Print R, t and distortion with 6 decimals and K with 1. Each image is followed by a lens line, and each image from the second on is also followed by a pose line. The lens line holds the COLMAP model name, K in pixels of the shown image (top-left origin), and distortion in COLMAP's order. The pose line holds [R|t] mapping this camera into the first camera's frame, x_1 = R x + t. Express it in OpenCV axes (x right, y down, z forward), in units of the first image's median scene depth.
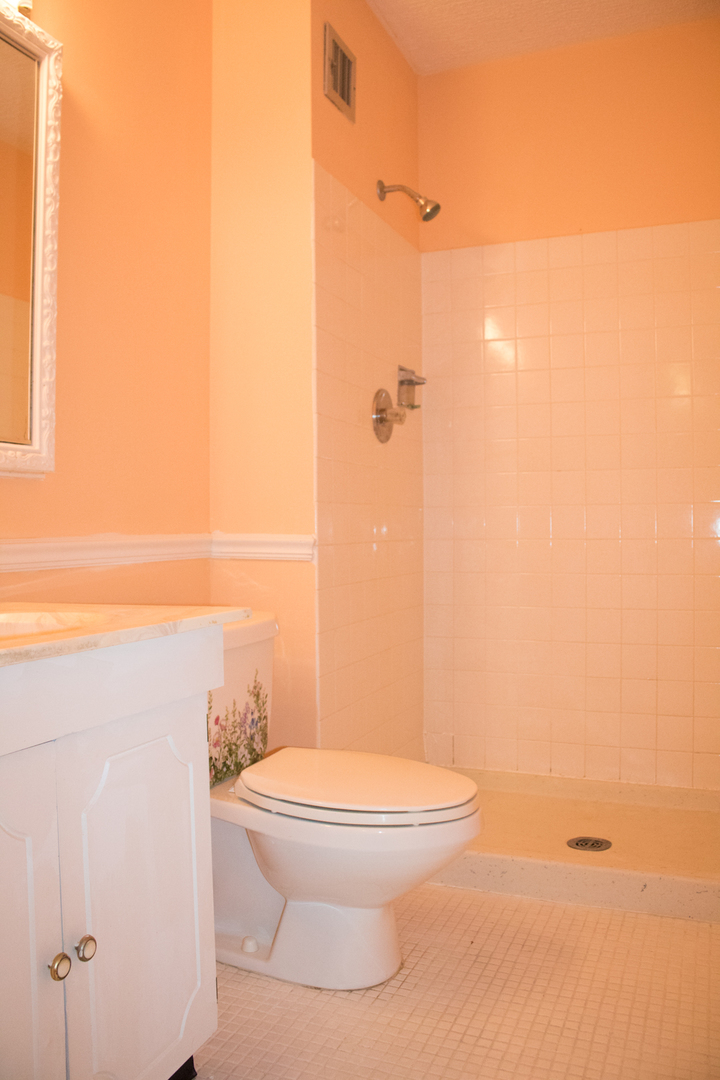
lens RADIAL K [[900.6, 0, 347.2], [0, 900.6, 536.1], [0, 0, 1]] dist [-0.151398, 0.144327]
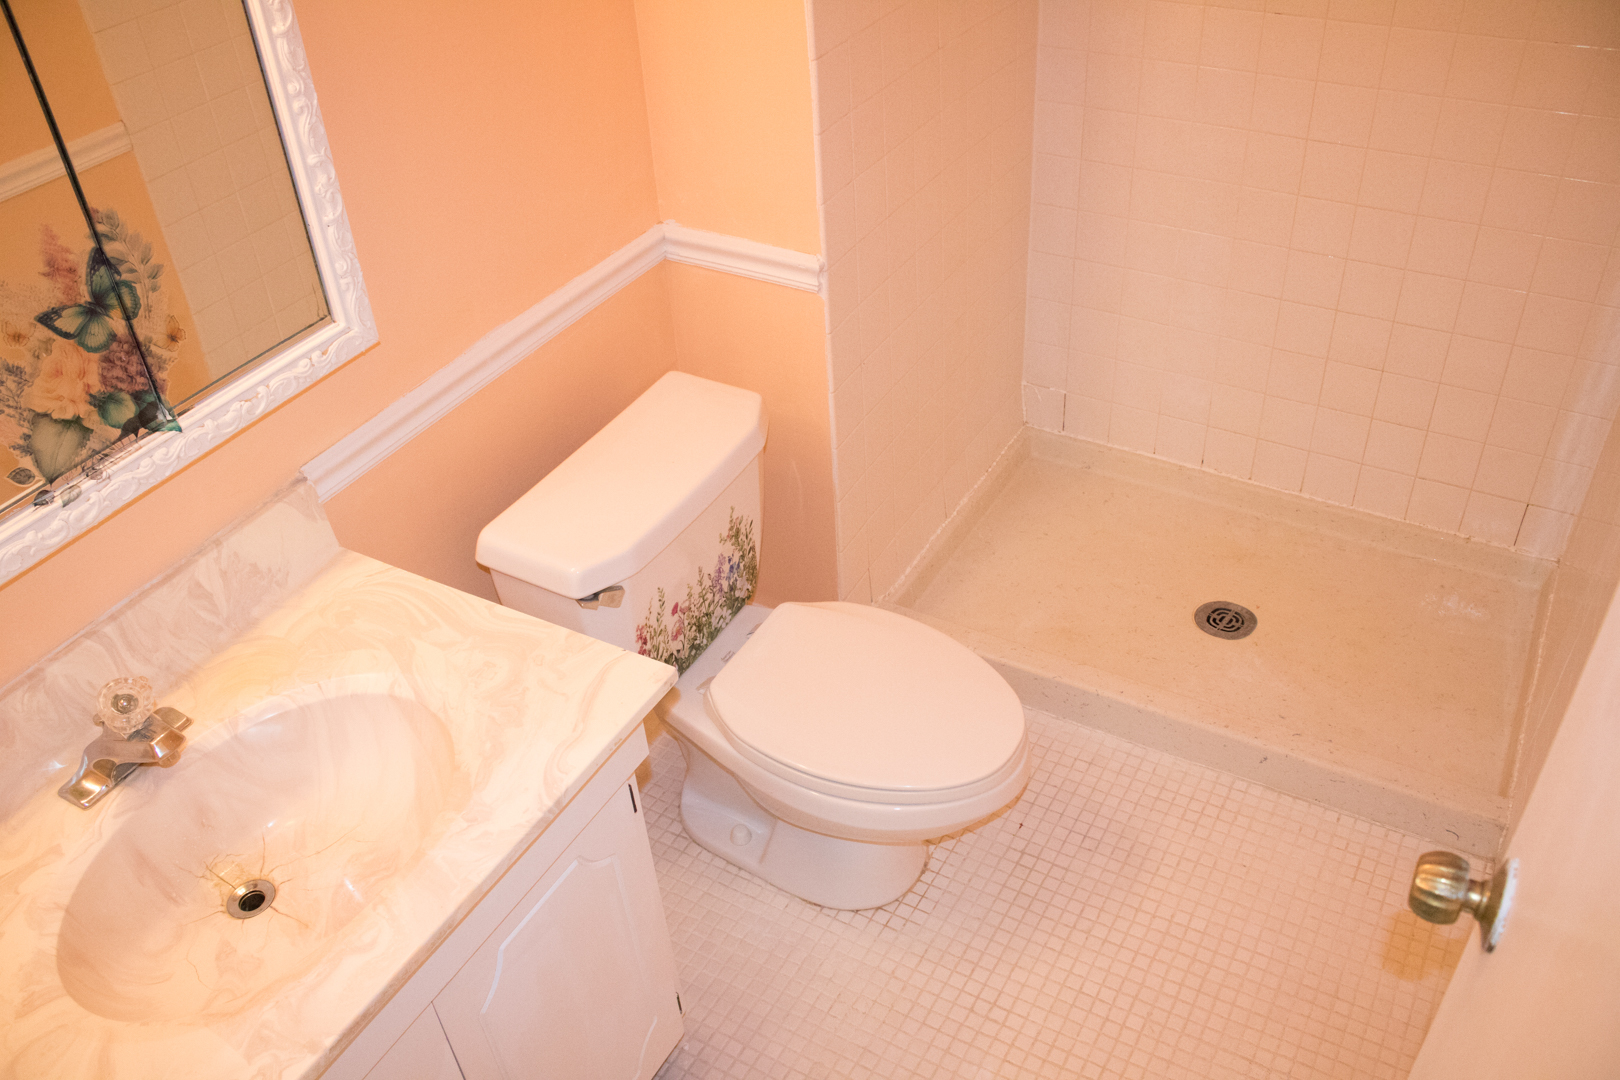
lens RADIAL K [[1350.9, 0, 804.1], [0, 1350.9, 590.8], [0, 0, 1]] dist [-0.151398, 0.144327]
pose [[0.990844, 0.043066, -0.127960, 0.100925], [0.046163, 0.782572, 0.620846, -0.497600], [0.126875, -0.621068, 0.773419, 0.181983]]
